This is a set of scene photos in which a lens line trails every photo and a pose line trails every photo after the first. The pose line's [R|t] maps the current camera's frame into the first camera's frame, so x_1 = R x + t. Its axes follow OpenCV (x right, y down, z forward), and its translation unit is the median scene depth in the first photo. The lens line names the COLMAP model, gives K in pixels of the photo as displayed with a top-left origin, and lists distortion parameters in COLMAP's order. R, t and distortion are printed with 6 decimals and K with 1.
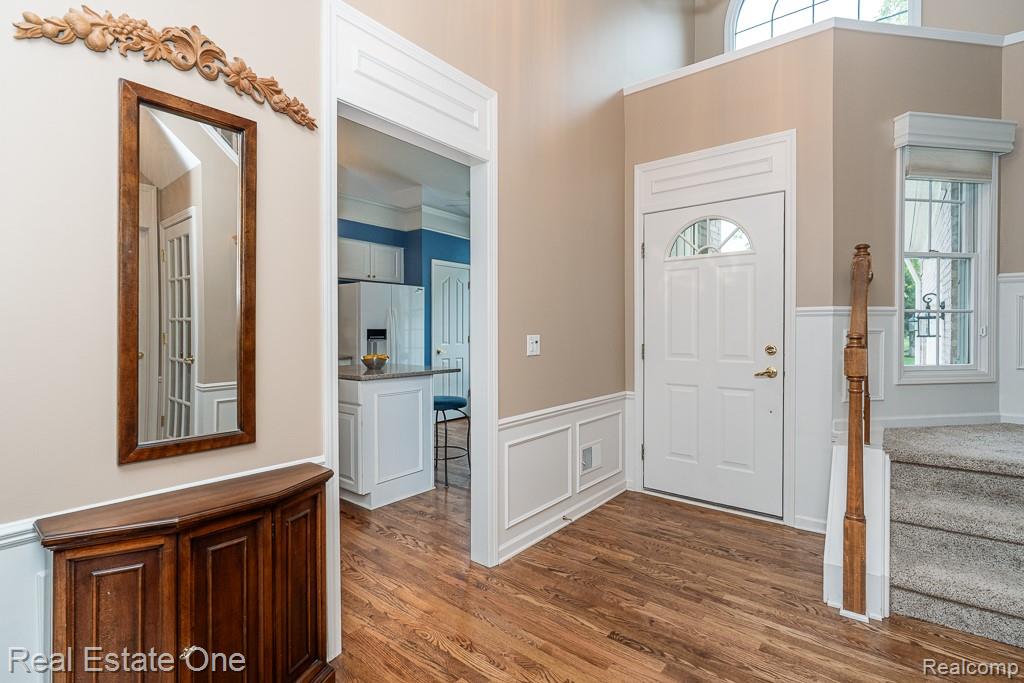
lens RADIAL K [[475.4, 0, 510.9], [0, 475.4, 339.8], [0, 0, 1]] dist [-0.007684, 0.002865]
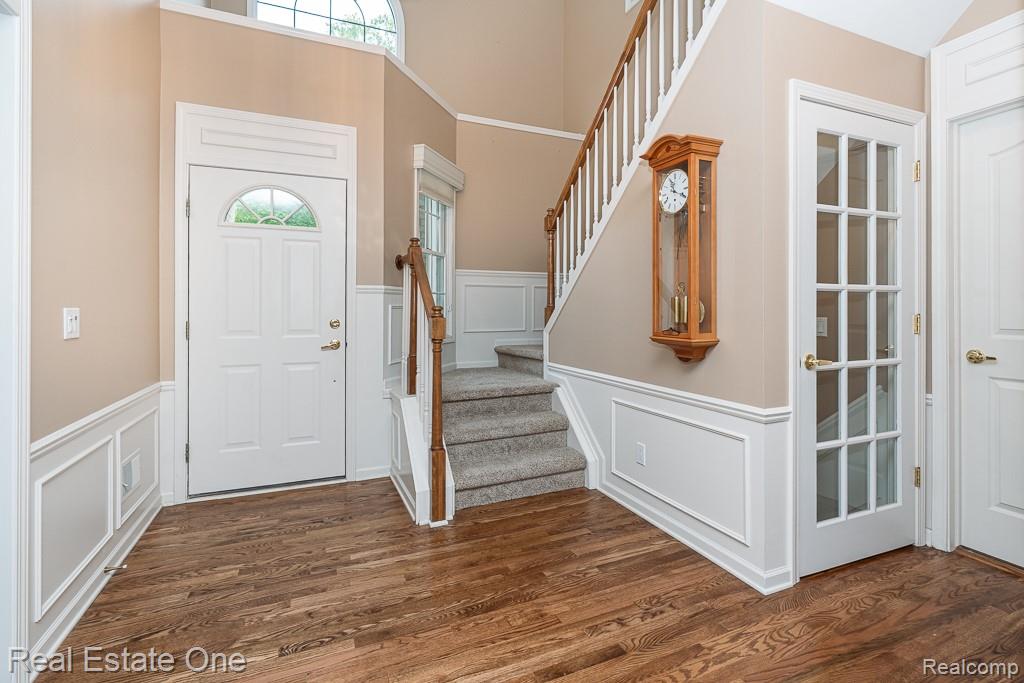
lens RADIAL K [[475.4, 0, 517.9], [0, 475.4, 314.3], [0, 0, 1]] dist [-0.007684, 0.002865]
pose [[0.464944, -0.006279, 0.885318, -0.257626], [0.018444, 0.999827, -0.002595, 0.012948], [-0.885148, 0.017535, 0.464979, 0.153882]]
